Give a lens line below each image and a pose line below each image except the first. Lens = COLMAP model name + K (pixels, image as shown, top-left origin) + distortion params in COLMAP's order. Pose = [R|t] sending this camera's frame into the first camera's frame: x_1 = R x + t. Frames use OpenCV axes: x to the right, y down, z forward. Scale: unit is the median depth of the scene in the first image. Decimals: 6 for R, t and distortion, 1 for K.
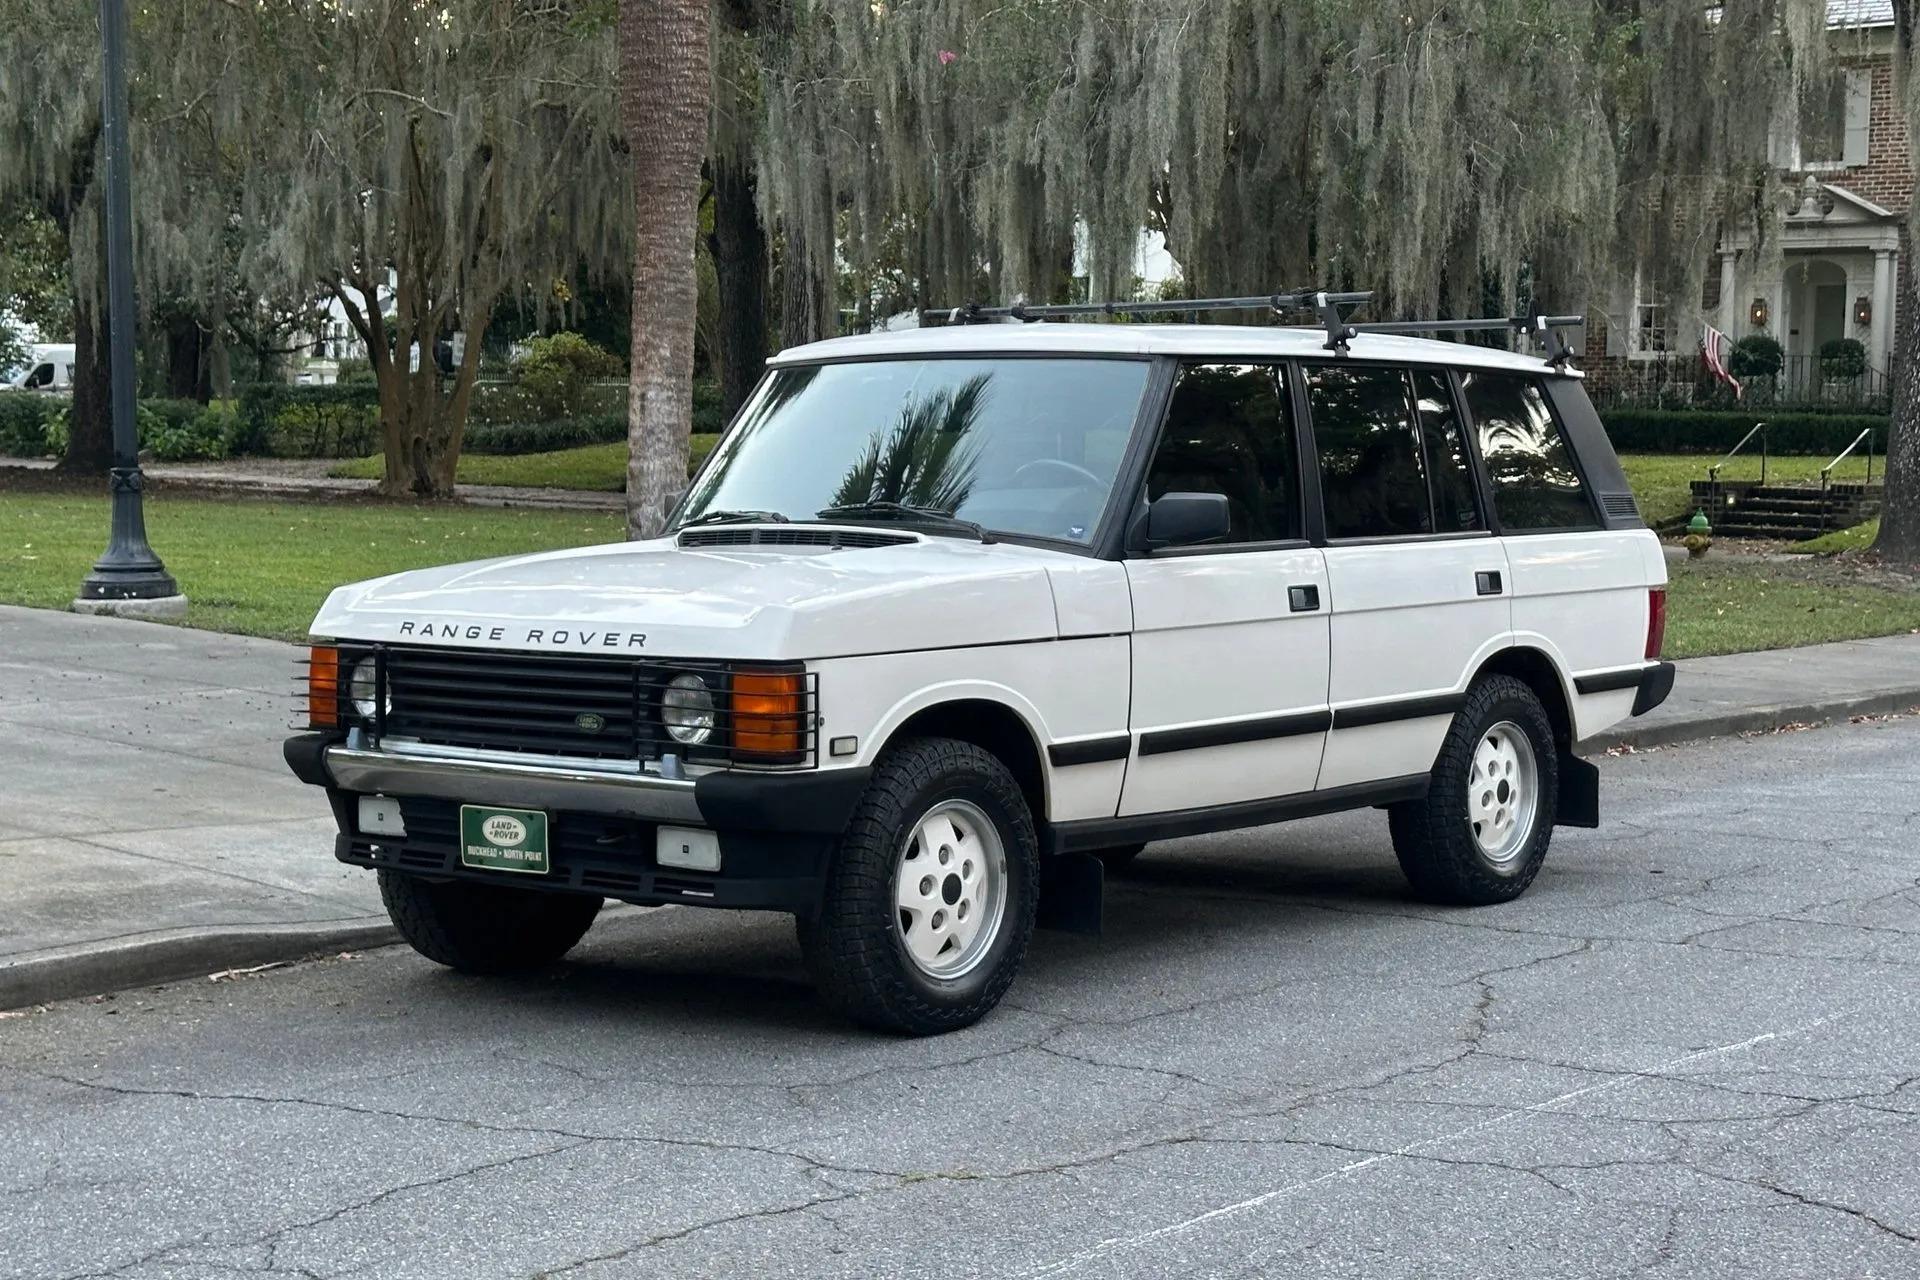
lens RADIAL K [[3352.0, 0, 960.0], [0, 3352.0, 640.0], [0, 0, 1]] dist [0.142067, -0.124643]
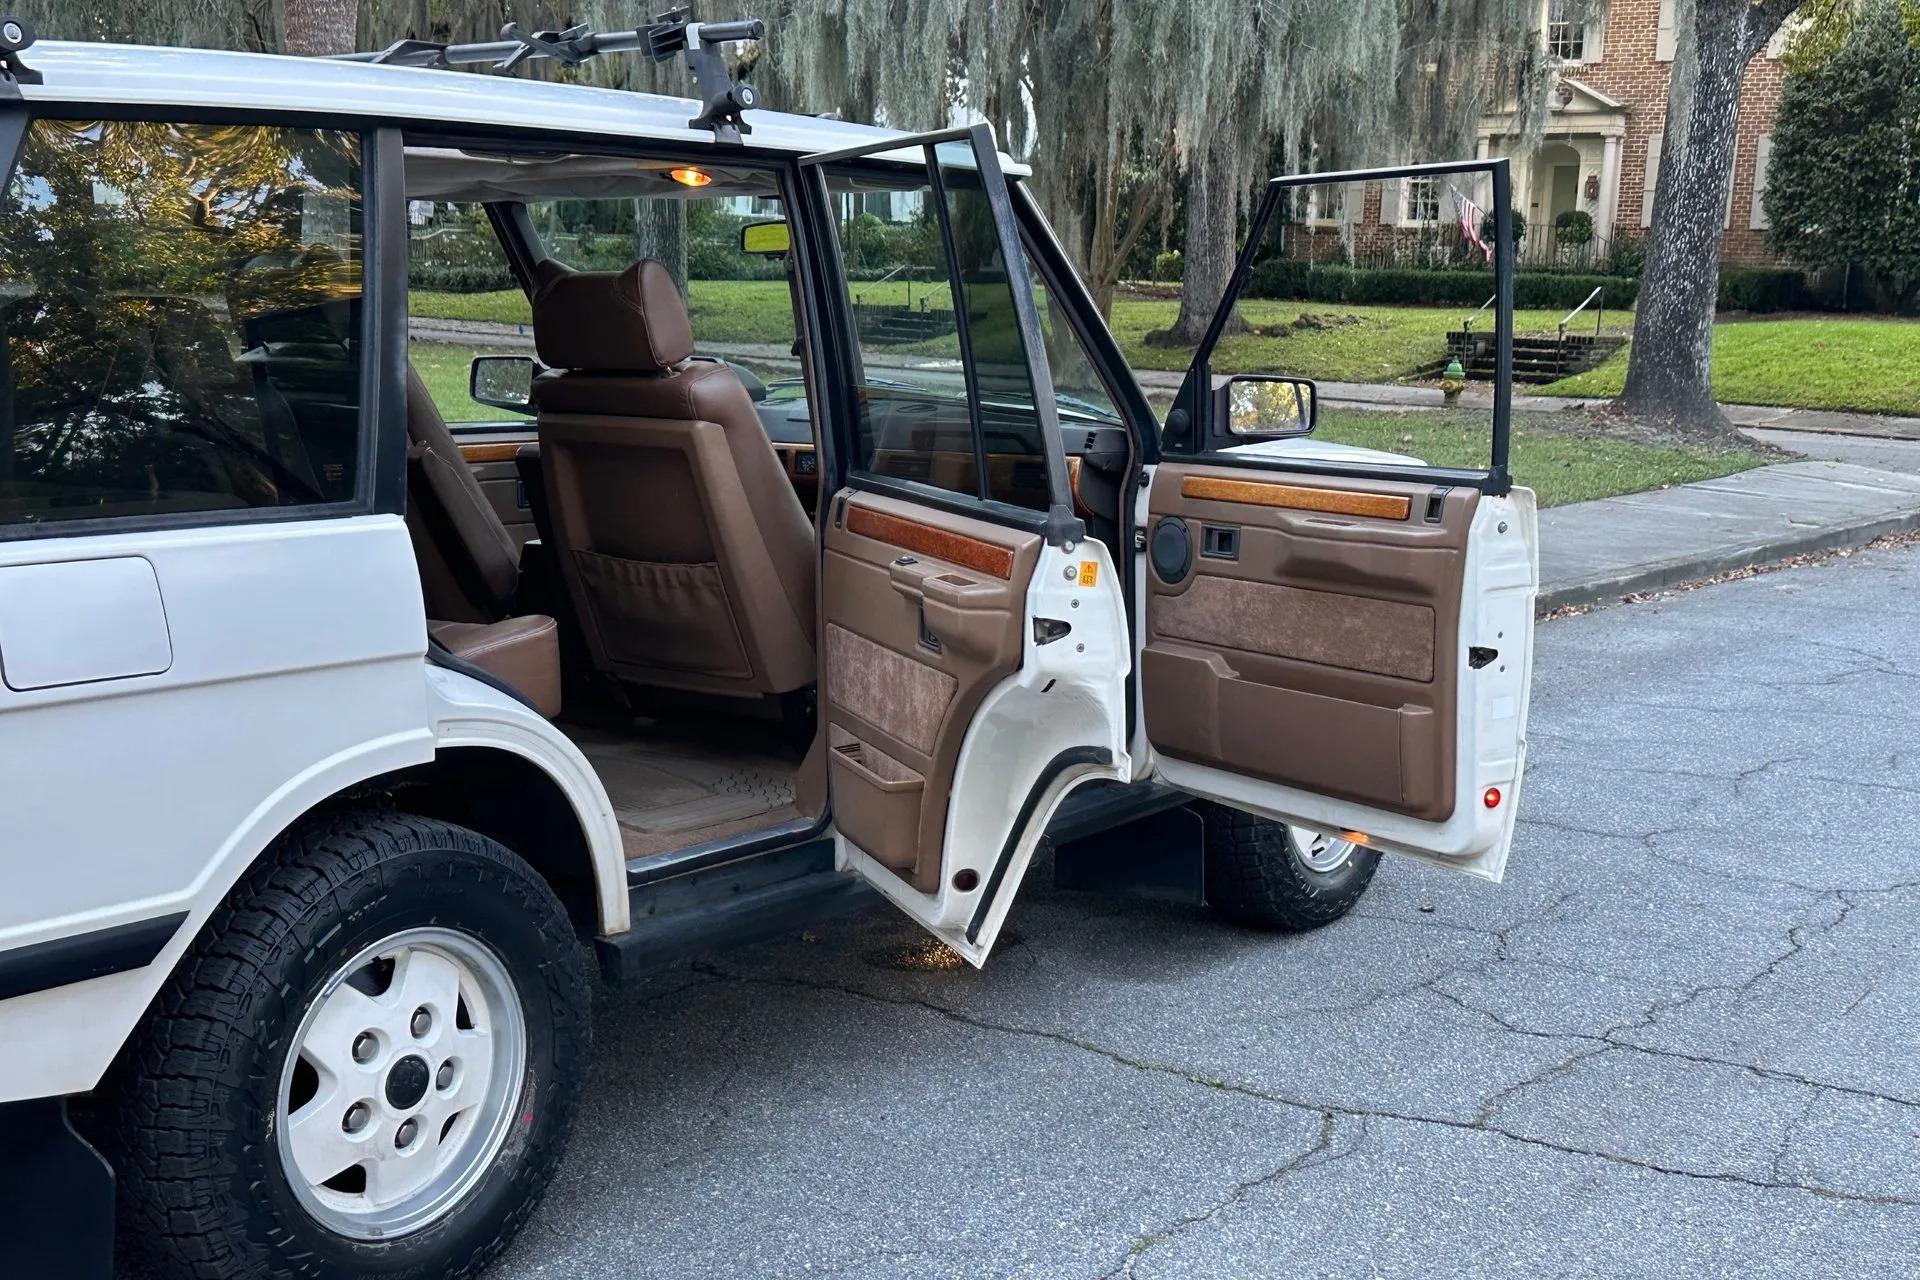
lens RADIAL K [[2463.0, 0, 961.7], [0, 2463.0, 733.4], [0, 0, 1]] dist [0.250566, -0.658952]
pose [[0.999541, 0.009297, 0.028833, 0.040299], [-0.012623, 0.993005, 0.117399, -0.013754], [-0.027539, -0.117709, 0.992666, 0.213075]]
